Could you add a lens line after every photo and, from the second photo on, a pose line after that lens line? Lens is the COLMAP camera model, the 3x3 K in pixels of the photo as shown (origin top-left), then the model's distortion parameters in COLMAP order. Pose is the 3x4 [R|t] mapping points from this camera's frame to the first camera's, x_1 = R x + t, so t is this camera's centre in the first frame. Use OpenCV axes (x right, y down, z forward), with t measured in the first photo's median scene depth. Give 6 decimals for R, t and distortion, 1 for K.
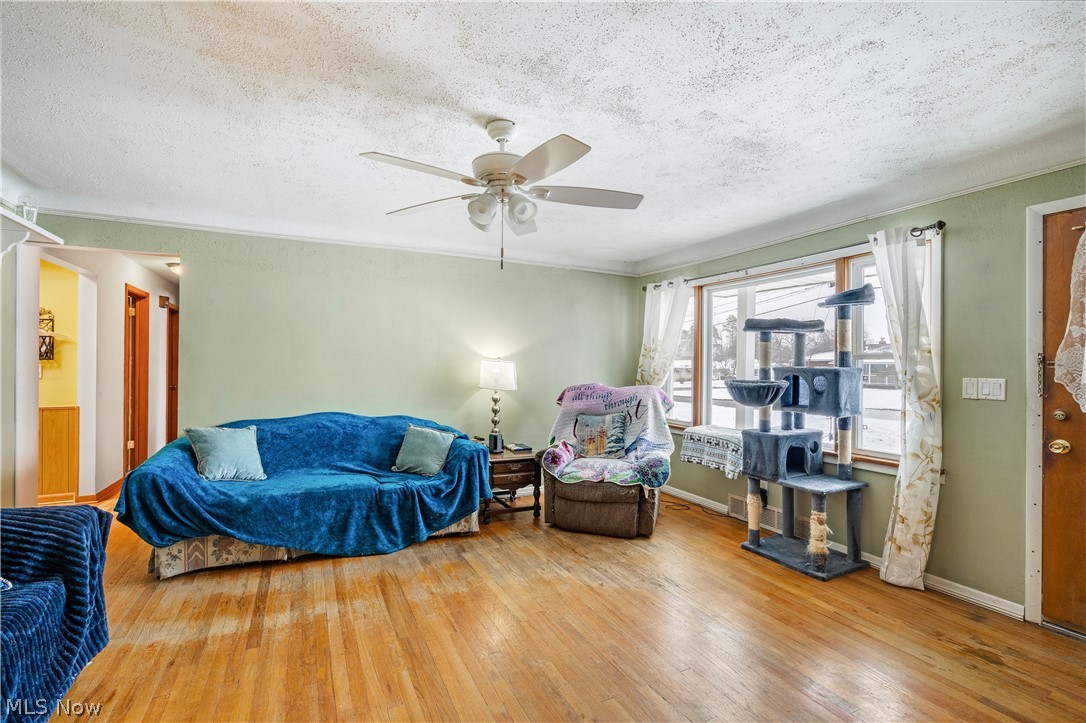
lens RADIAL K [[493.9, 0, 541.6], [0, 493.9, 362.5], [0, 0, 1]] dist [0.000078, 0.001319]
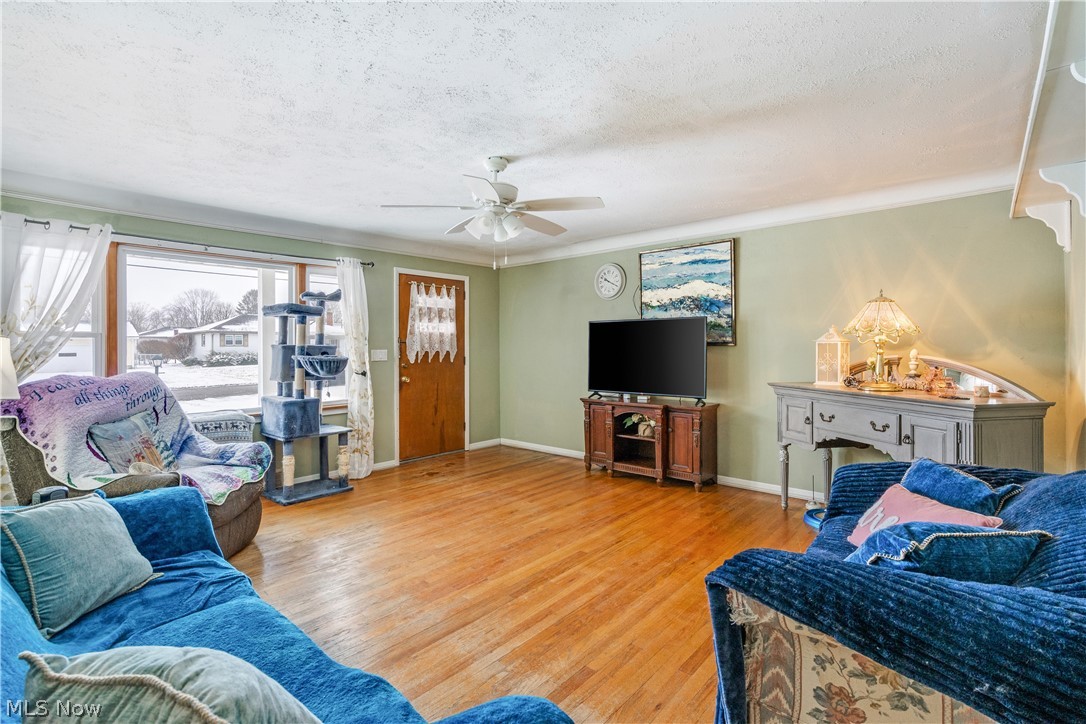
lens RADIAL K [[493.9, 0, 537.0], [0, 493.9, 344.5], [0, 0, 1]] dist [0.000078, 0.001319]
pose [[-0.375659, -0.002196, 0.926755, -1.177208], [-0.000854, 0.999998, 0.002023, 0.005881], [-0.926758, -0.000032, -0.375660, 1.230629]]
